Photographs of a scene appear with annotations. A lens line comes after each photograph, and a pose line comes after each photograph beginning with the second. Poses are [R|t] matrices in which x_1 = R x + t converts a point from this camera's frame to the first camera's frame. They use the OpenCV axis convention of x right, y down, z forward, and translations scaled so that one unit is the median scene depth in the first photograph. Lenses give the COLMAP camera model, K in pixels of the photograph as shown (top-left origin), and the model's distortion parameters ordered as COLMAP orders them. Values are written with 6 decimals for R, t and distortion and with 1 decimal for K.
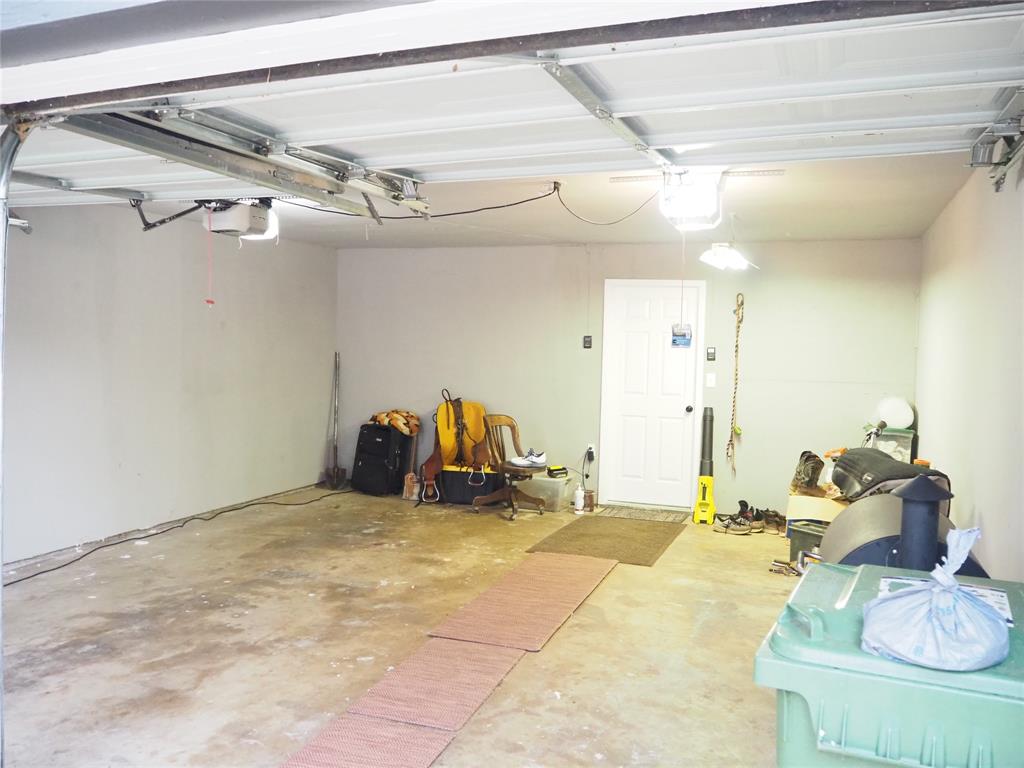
lens RADIAL K [[861.6, 0, 517.7], [0, 861.6, 384.7], [0, 0, 1]] dist [-0.048362, 0.015772]
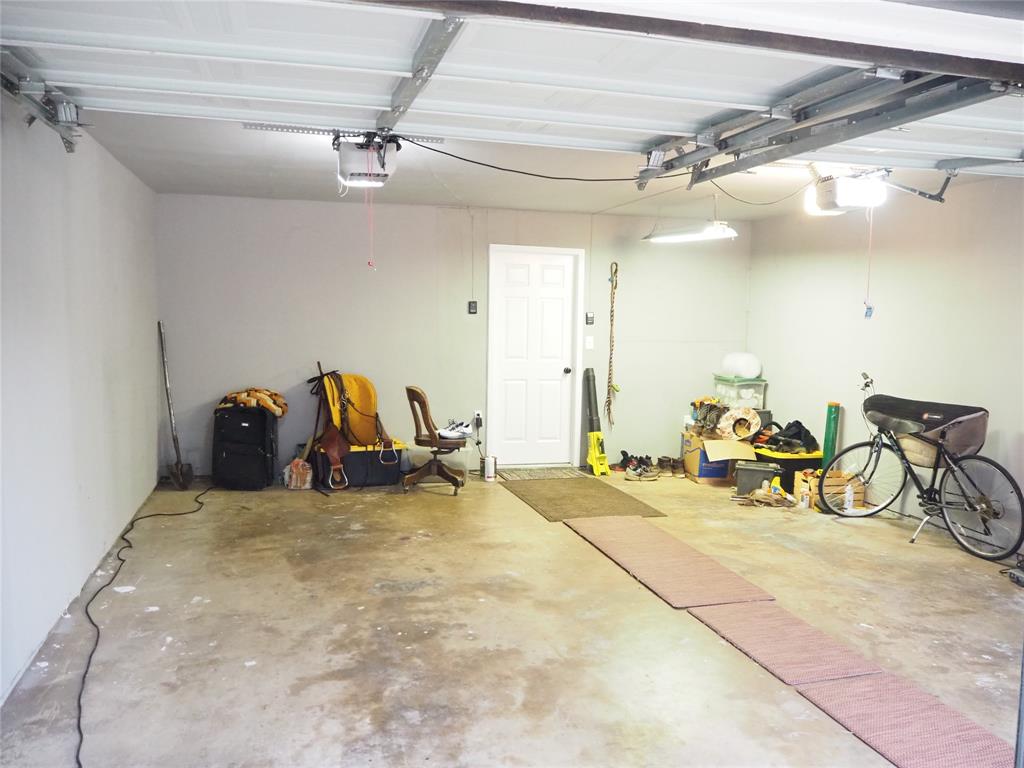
lens RADIAL K [[861.6, 0, 517.7], [0, 861.6, 384.7], [0, 0, 1]] dist [-0.048362, 0.015772]
pose [[0.811557, -0.056998, 0.581487, -0.635043], [0.029035, 0.997935, 0.057296, -0.022679], [-0.583552, -0.029615, 0.811536, 0.238567]]
